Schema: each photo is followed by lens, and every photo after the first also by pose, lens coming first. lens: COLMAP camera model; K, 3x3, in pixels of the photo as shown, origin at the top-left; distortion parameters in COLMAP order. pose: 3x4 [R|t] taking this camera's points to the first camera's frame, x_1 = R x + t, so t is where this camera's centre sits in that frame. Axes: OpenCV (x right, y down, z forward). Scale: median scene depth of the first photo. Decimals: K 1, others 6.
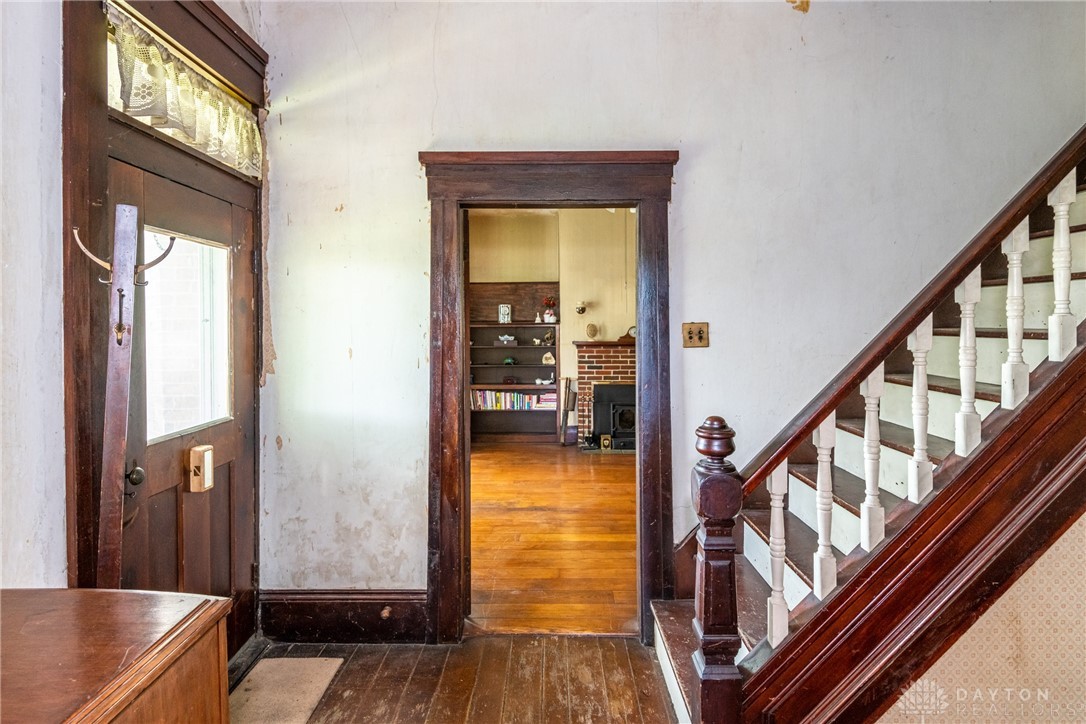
lens RADIAL K [[602.6, 0, 549.6], [0, 602.6, 327.9], [0, 0, 1]] dist [0.004274, -0.002050]
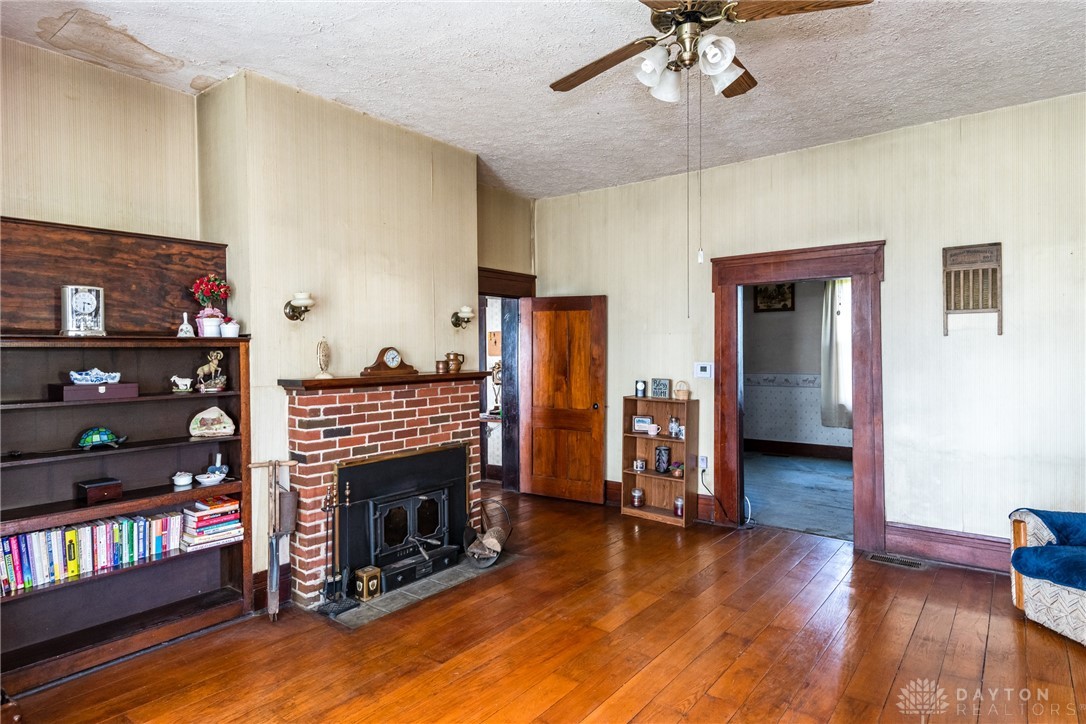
lens RADIAL K [[602.6, 0, 541.0], [0, 602.6, 364.0], [0, 0, 1]] dist [0.004274, -0.002050]
pose [[0.622374, -0.014167, 0.782592, -0.196782], [0.009610, 0.999899, 0.010459, 0.007939], [-0.782661, 0.001011, 0.622447, 0.575967]]
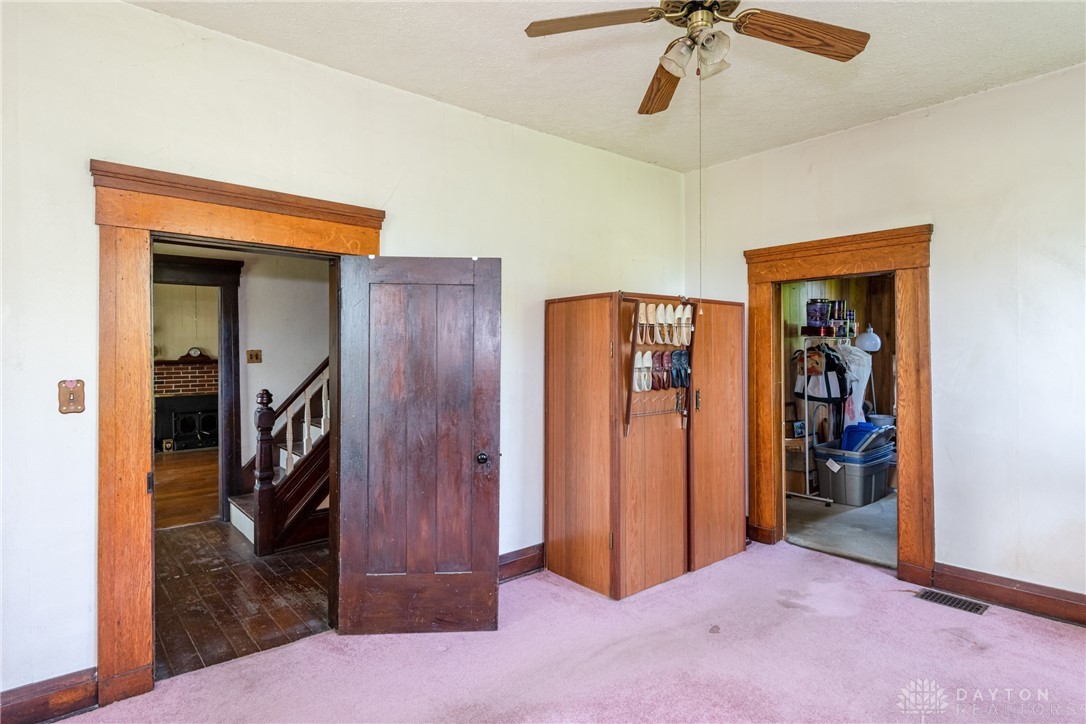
lens RADIAL K [[602.6, 0, 543.7], [0, 602.6, 350.3], [0, 0, 1]] dist [0.004274, -0.002050]
pose [[0.765853, -0.002995, 0.643009, -0.101694], [-0.003403, 0.999956, 0.008711, -0.009856], [-0.643007, -0.008860, 0.765809, -0.377870]]
